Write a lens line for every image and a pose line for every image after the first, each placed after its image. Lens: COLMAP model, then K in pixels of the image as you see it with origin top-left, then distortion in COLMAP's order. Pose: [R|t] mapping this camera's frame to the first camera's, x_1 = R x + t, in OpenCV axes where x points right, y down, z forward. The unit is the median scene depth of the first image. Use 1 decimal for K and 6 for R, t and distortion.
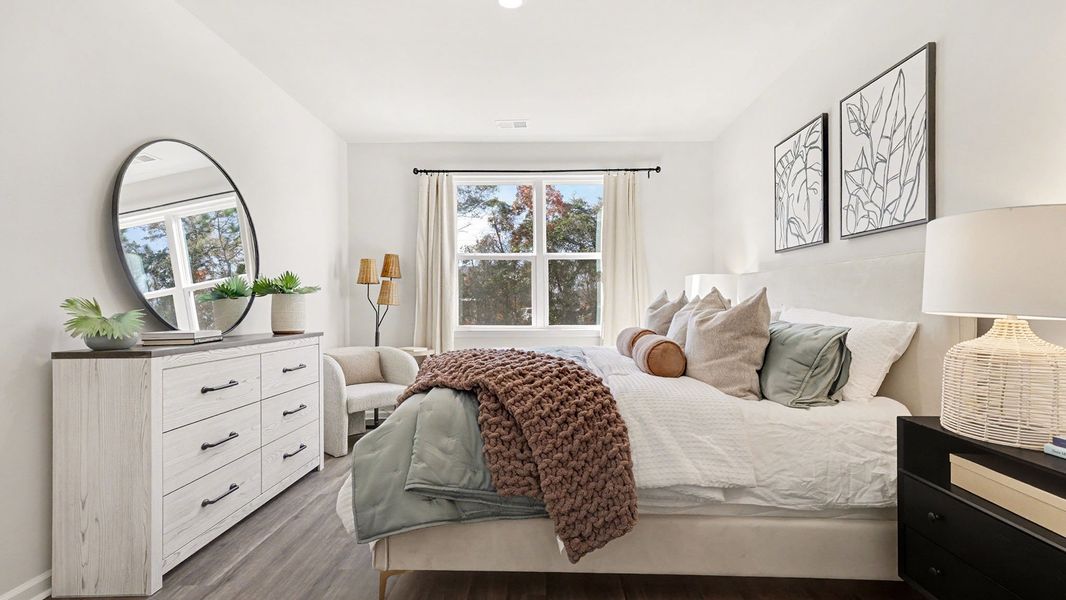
lens RADIAL K [[443.9, 0, 533.0], [0, 443.9, 300.0], [0, 0, 1]] dist [-0.001443, -0.000449]
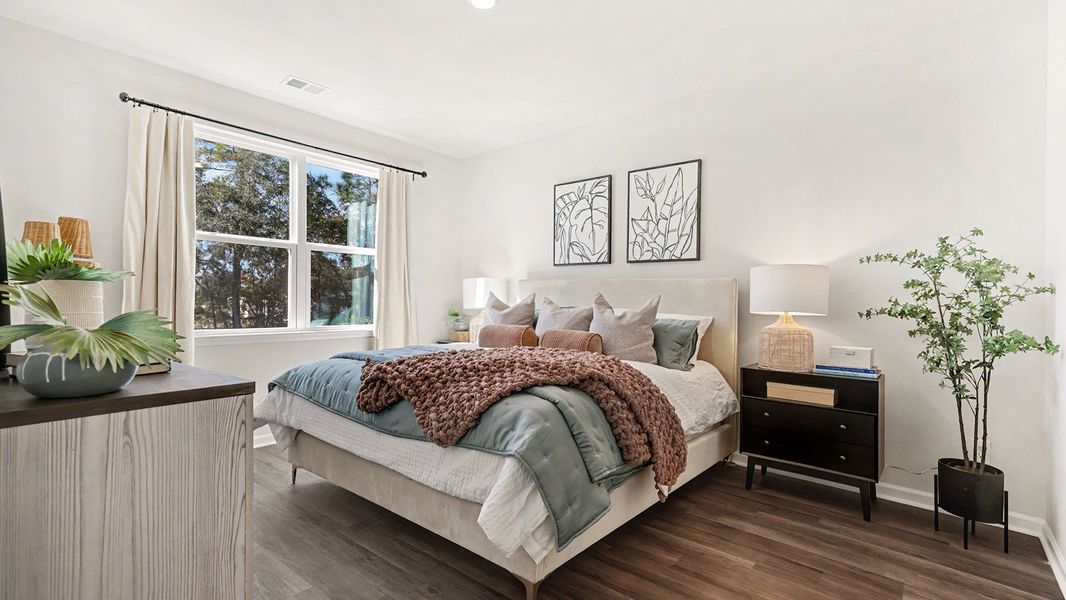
lens RADIAL K [[443.9, 0, 533.0], [0, 443.9, 300.0], [0, 0, 1]] dist [-0.001443, -0.000449]
pose [[0.683031, 0.014466, 0.730246, -0.657490], [-0.018018, 0.999833, -0.002954, 0.000064], [-0.730167, -0.011140, 0.683178, 0.207860]]
